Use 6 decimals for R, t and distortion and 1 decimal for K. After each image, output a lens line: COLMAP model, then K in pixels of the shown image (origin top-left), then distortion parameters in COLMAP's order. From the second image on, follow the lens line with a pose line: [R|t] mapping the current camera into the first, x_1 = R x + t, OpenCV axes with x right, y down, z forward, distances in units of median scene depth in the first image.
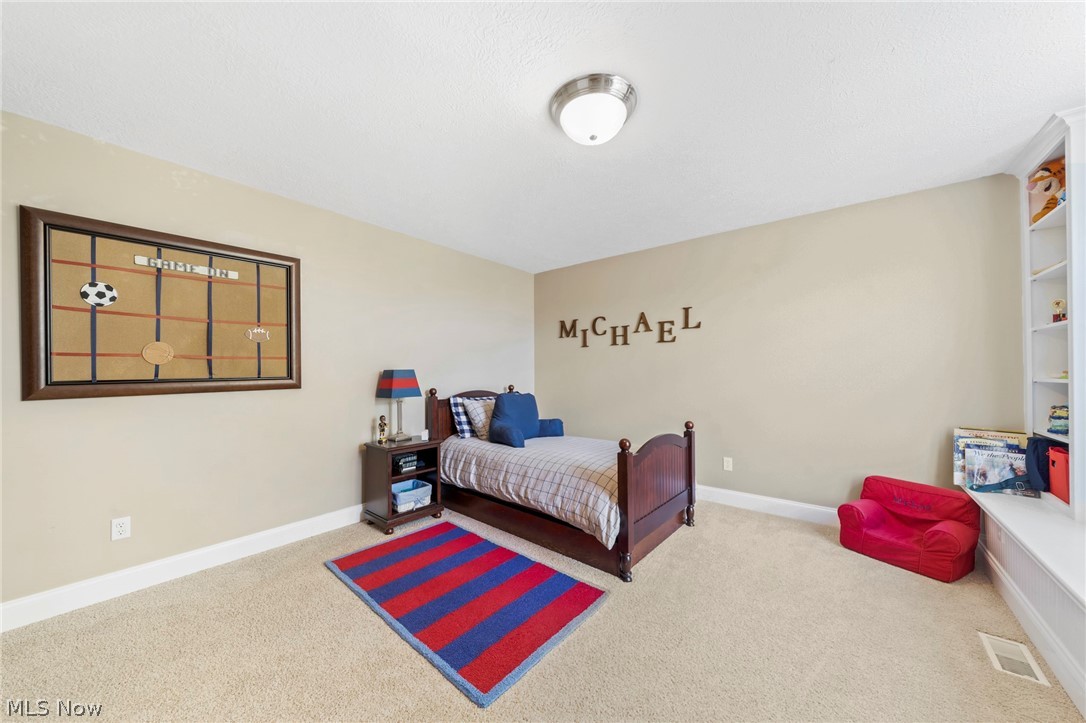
lens RADIAL K [[379.9, 0, 542.5], [0, 379.9, 366.1], [0, 0, 1]] dist [-0.005113, -0.000151]
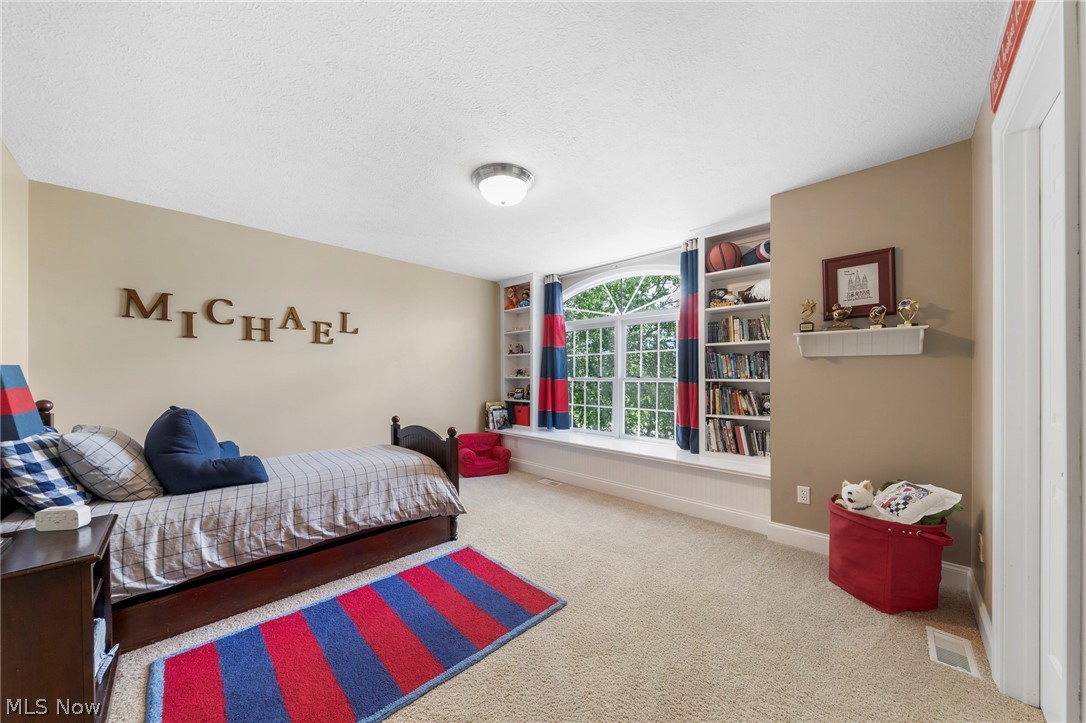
lens RADIAL K [[379.9, 0, 542.5], [0, 379.9, 366.1], [0, 0, 1]] dist [-0.005113, -0.000151]
pose [[0.074448, 0.023762, 0.996942, -0.615492], [-0.011190, 0.999673, -0.022991, 0.011151], [-0.997162, -0.009444, 0.074689, 0.375731]]
